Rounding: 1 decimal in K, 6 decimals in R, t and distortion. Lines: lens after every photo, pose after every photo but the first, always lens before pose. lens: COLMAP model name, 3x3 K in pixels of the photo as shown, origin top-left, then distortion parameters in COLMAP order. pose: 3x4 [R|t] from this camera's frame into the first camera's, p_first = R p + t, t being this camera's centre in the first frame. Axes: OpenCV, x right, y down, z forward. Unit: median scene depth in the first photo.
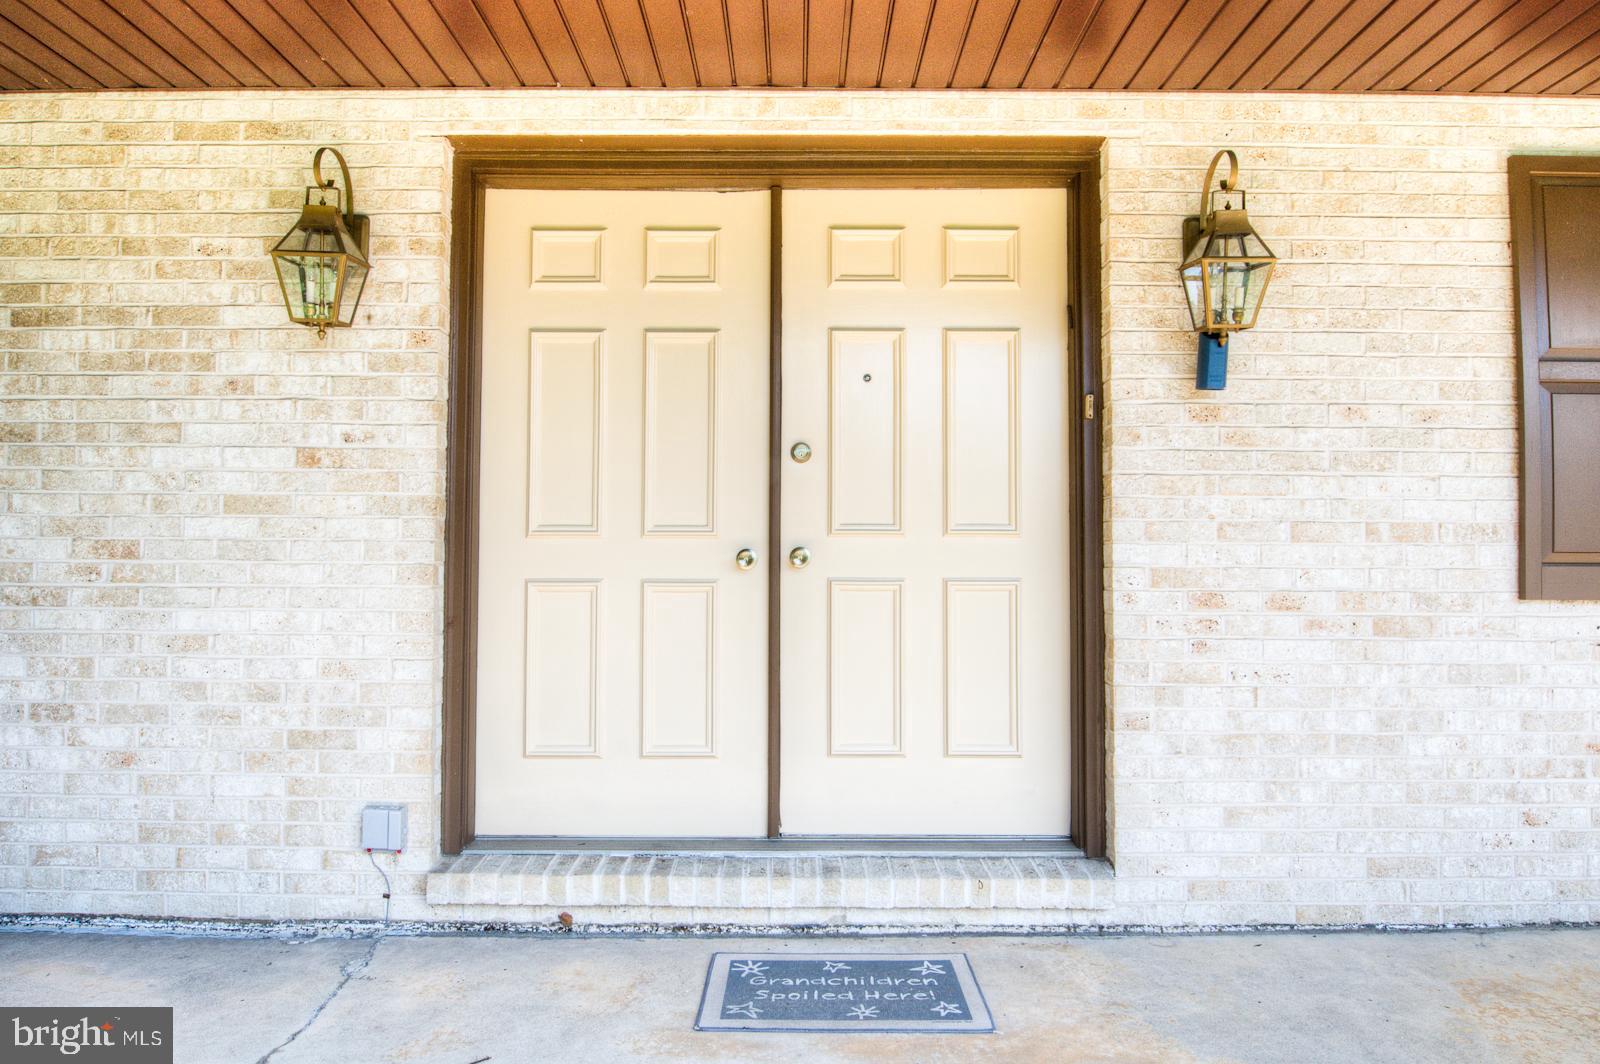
lens RADIAL K [[962.8, 0, 799.9], [0, 962.8, 546.8], [0, 0, 1]] dist [-0.012739, -0.006243]
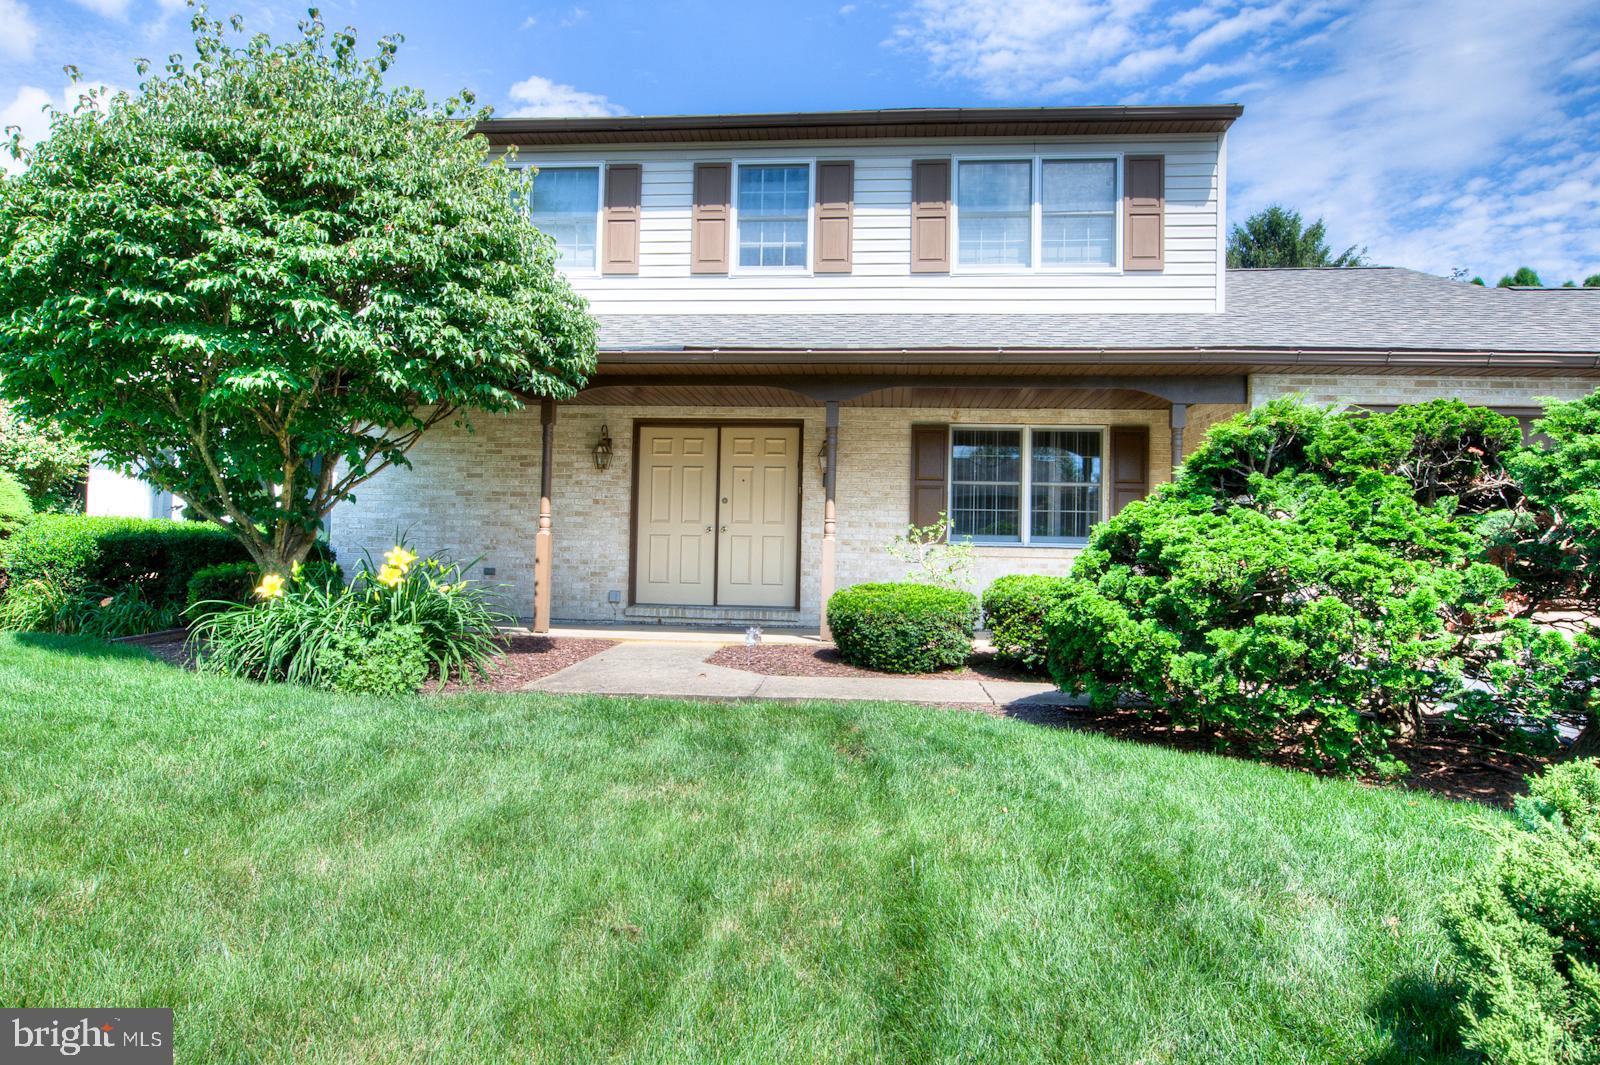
lens RADIAL K [[962.8, 0, 802.9], [0, 962.8, 533.7], [0, 0, 1]] dist [-0.012739, -0.006243]
pose [[0.995627, 0.014522, -0.092279, 0.677515], [-0.014276, 0.999893, 0.003332, 0.010824], [0.092317, -0.002000, 0.995728, -2.784917]]
